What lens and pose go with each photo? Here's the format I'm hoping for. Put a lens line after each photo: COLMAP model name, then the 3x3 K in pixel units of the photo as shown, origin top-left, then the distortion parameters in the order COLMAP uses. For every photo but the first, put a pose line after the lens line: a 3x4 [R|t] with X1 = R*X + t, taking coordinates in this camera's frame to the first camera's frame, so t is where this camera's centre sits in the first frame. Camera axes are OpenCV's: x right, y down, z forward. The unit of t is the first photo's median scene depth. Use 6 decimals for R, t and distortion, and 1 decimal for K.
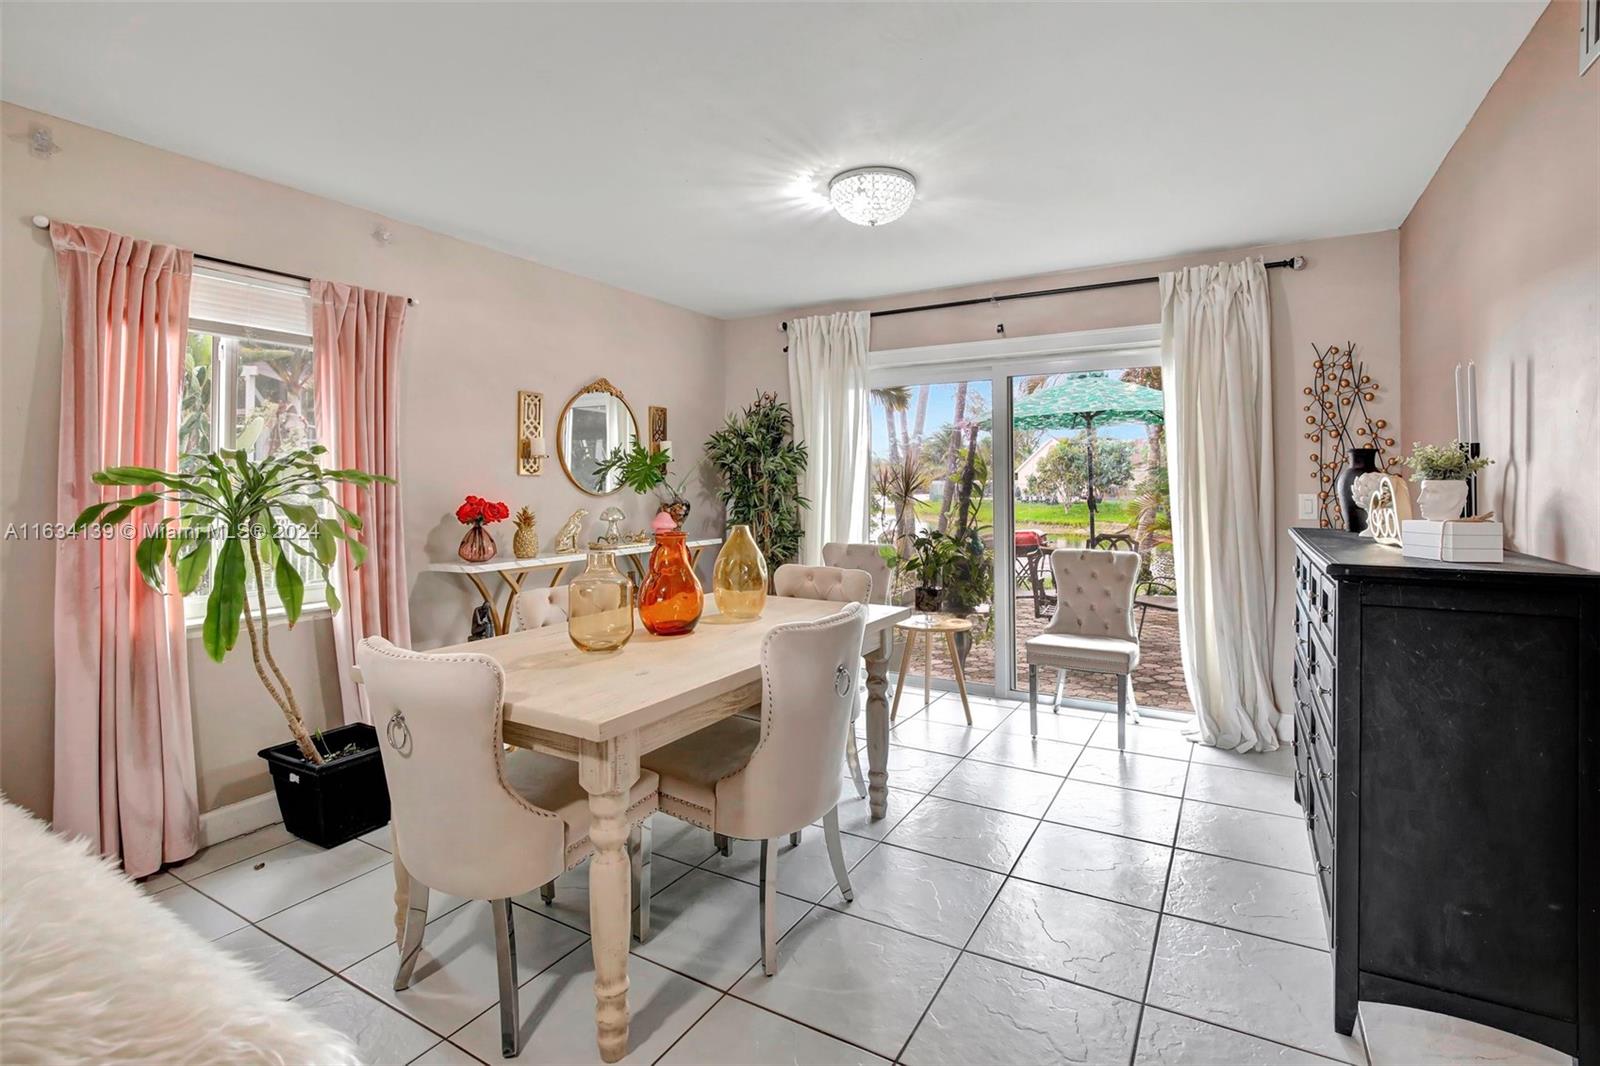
lens RADIAL K [[767.1, 0, 795.6], [0, 767.1, 496.2], [0, 0, 1]] dist [-0.001545, -0.000258]
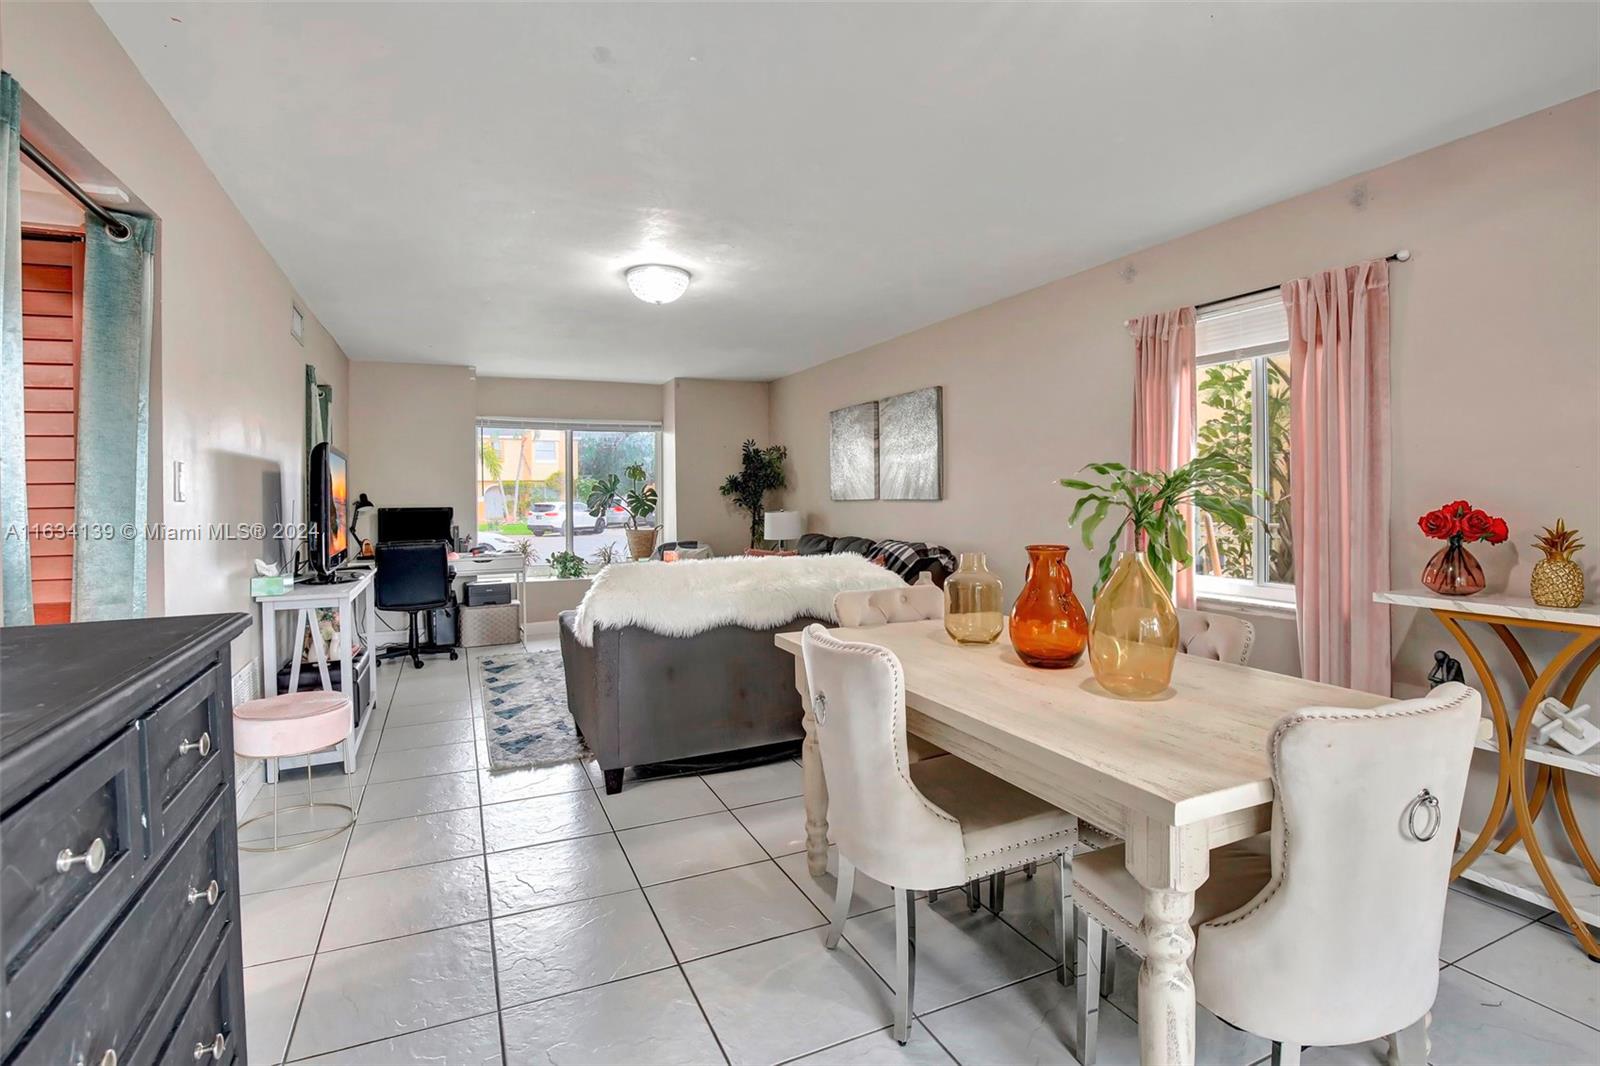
lens RADIAL K [[767.1, 0, 795.6], [0, 767.1, 496.2], [0, 0, 1]] dist [-0.001545, -0.000258]
pose [[-0.572905, 0.021548, -0.819338, 0.589239], [0.000627, 0.999666, 0.025852, -0.027925], [0.819621, 0.014297, -0.572727, 1.067405]]
